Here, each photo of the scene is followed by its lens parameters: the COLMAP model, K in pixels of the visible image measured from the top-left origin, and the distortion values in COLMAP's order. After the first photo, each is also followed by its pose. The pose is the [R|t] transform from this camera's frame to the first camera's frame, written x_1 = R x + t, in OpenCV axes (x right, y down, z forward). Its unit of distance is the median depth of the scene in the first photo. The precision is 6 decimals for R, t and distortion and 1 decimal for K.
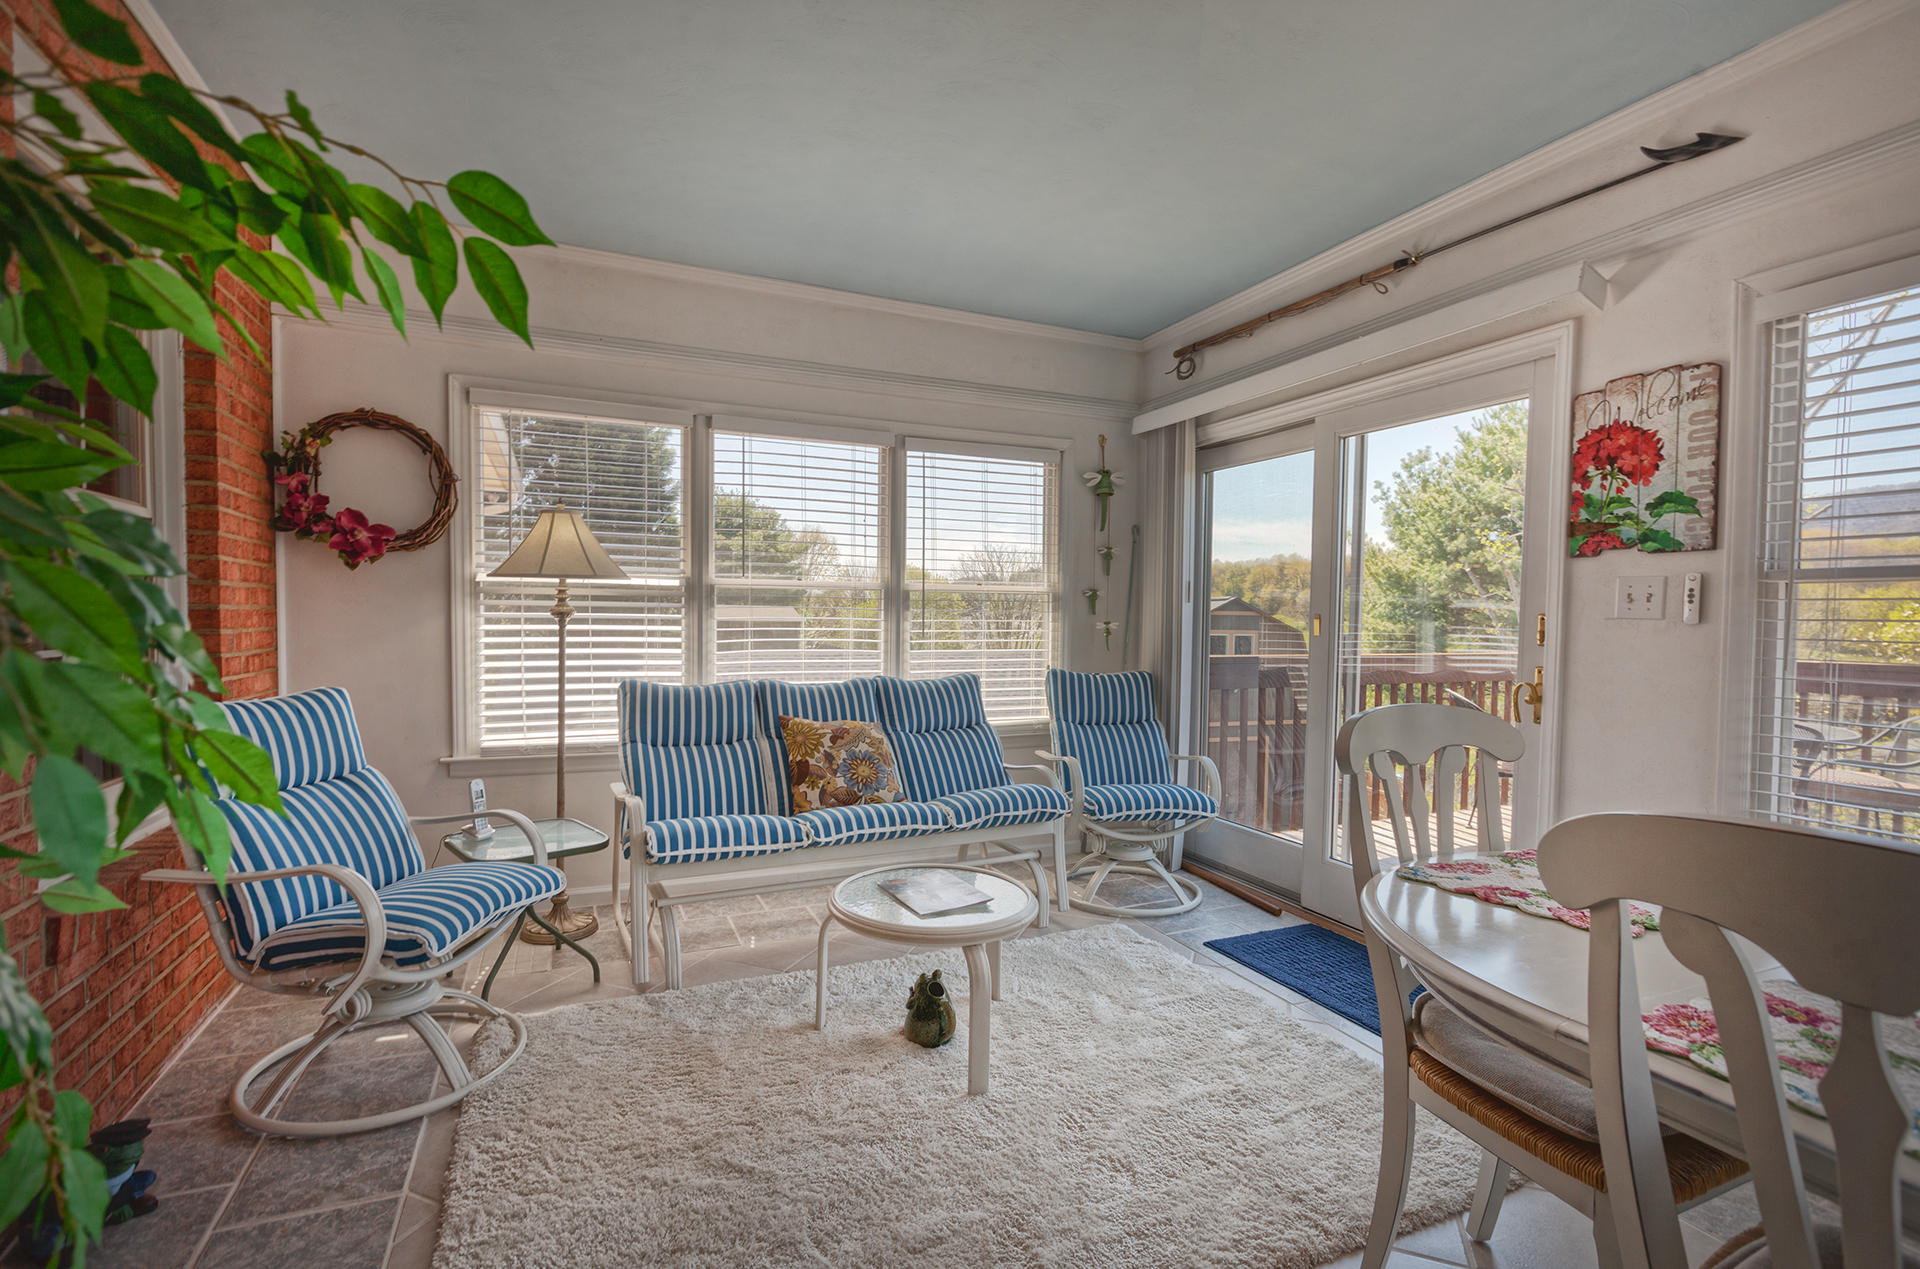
lens RADIAL K [[880.7, 0, 940.6], [0, 880.7, 644.4], [0, 0, 1]] dist [0.000643, 0.000208]
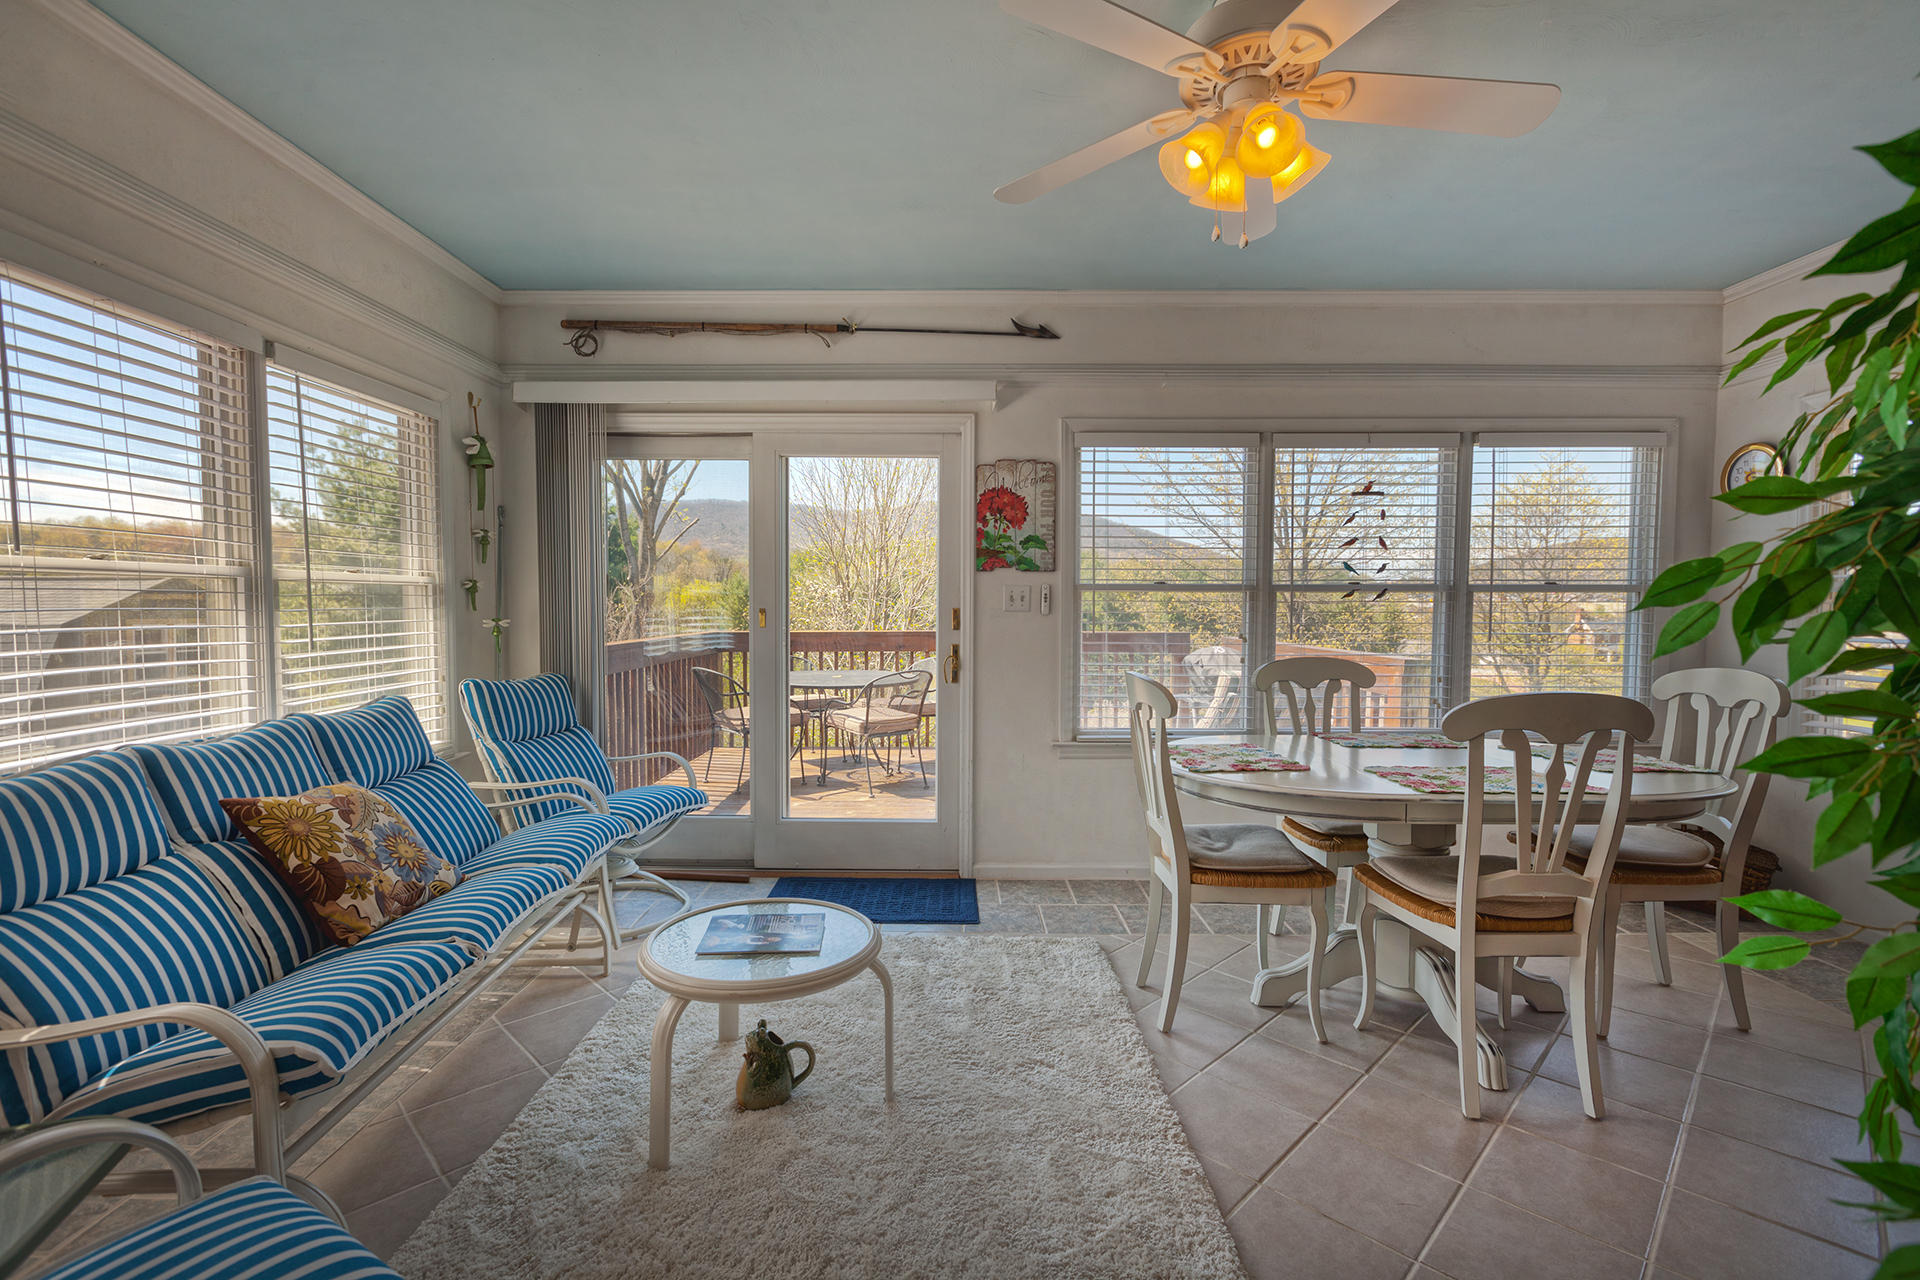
lens RADIAL K [[880.7, 0, 965.8], [0, 880.7, 633.6], [0, 0, 1]] dist [0.000643, 0.000208]
pose [[0.387922, -0.044957, 0.920595, -0.535602], [0.030467, 0.998889, 0.035942, -0.035713], [-0.921188, 0.014105, 0.388861, 0.330986]]
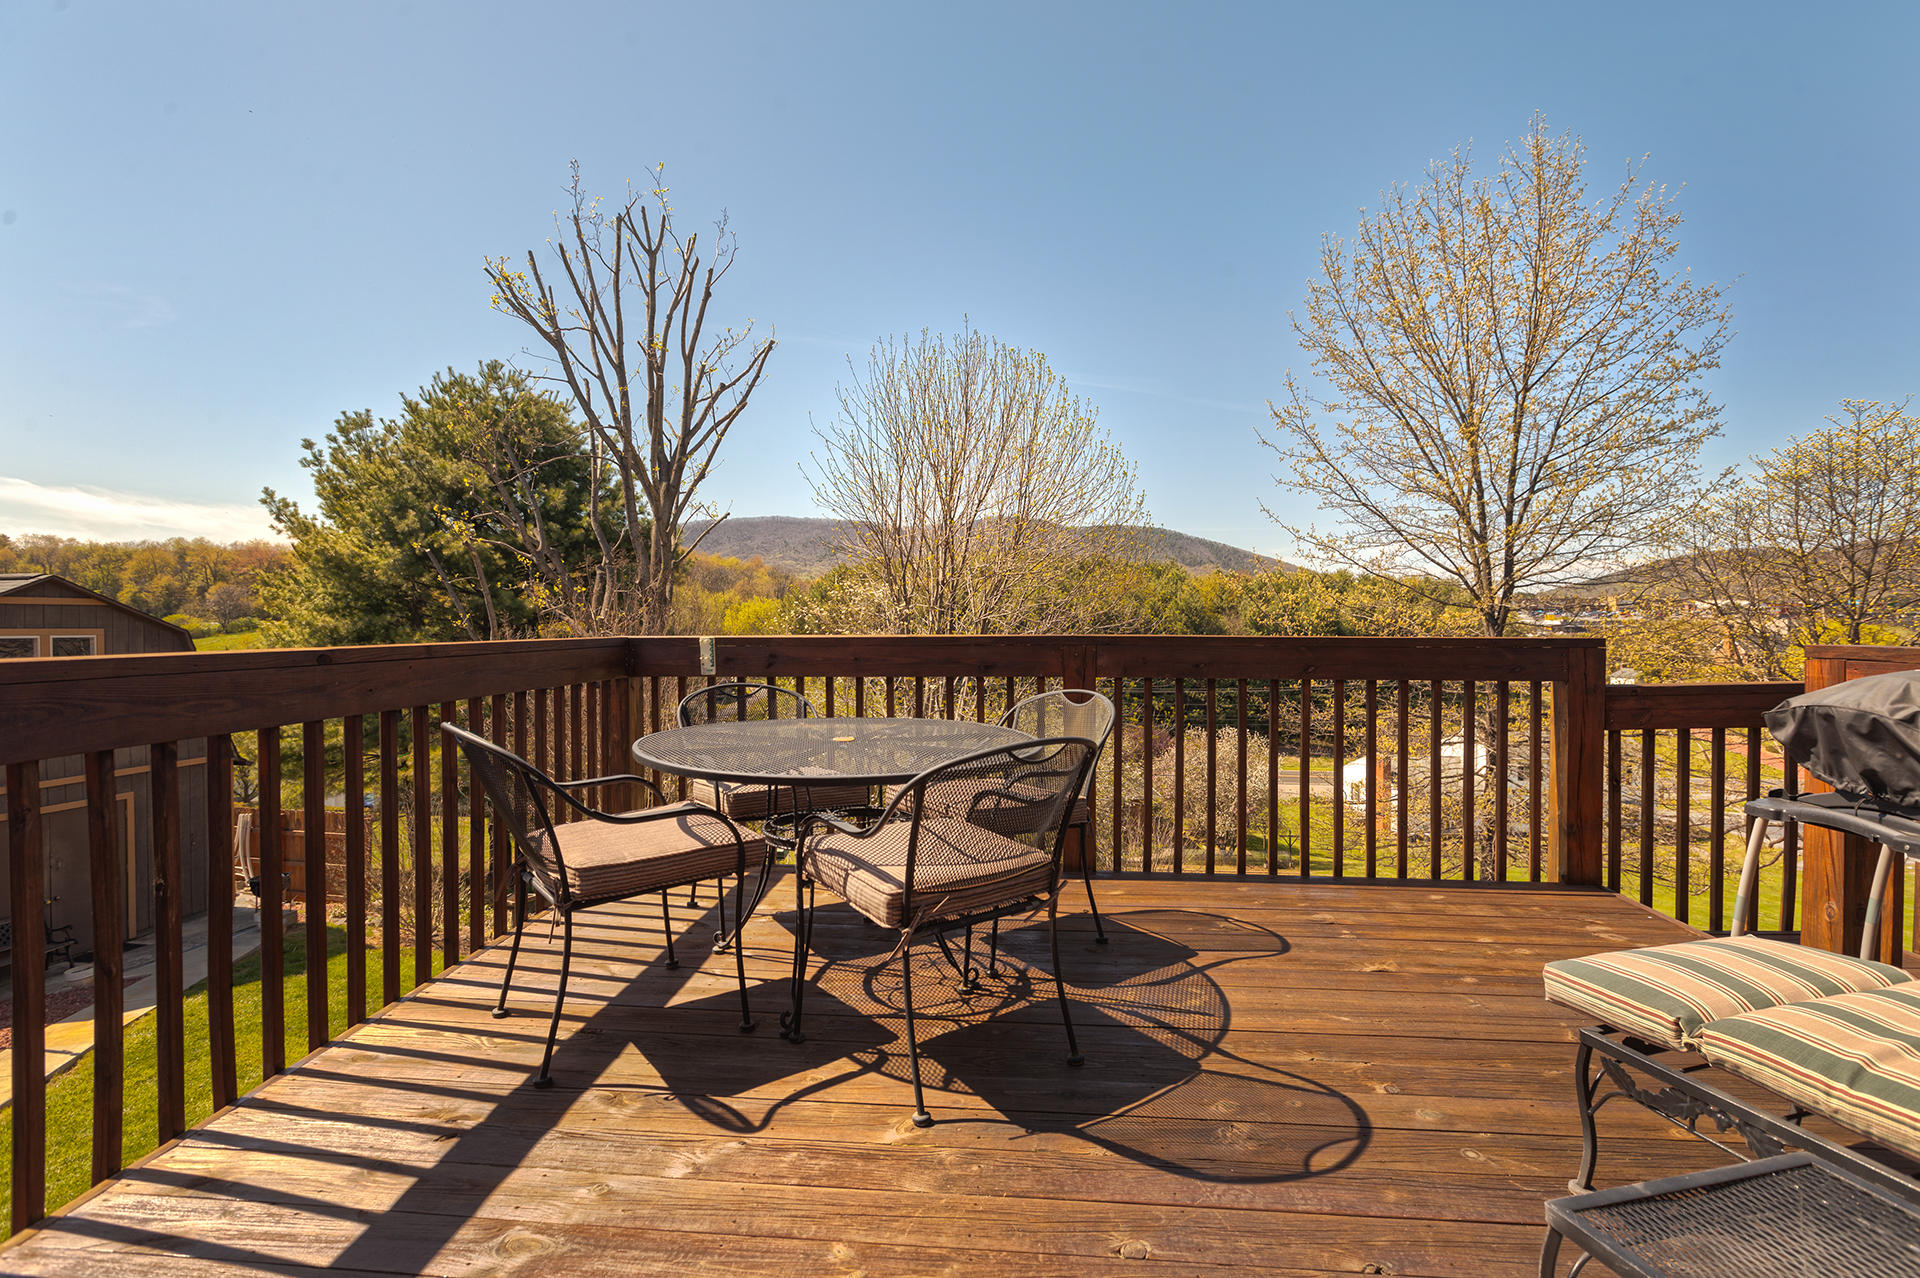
lens RADIAL K [[880.7, 0, 946.4], [0, 880.7, 632.8], [0, 0, 1]] dist [0.000643, 0.000208]
pose [[0.472618, -0.028592, 0.880803, 0.478906], [0.037998, 0.999205, 0.012046, 0.016364], [-0.880448, 0.027776, 0.473329, 0.881983]]
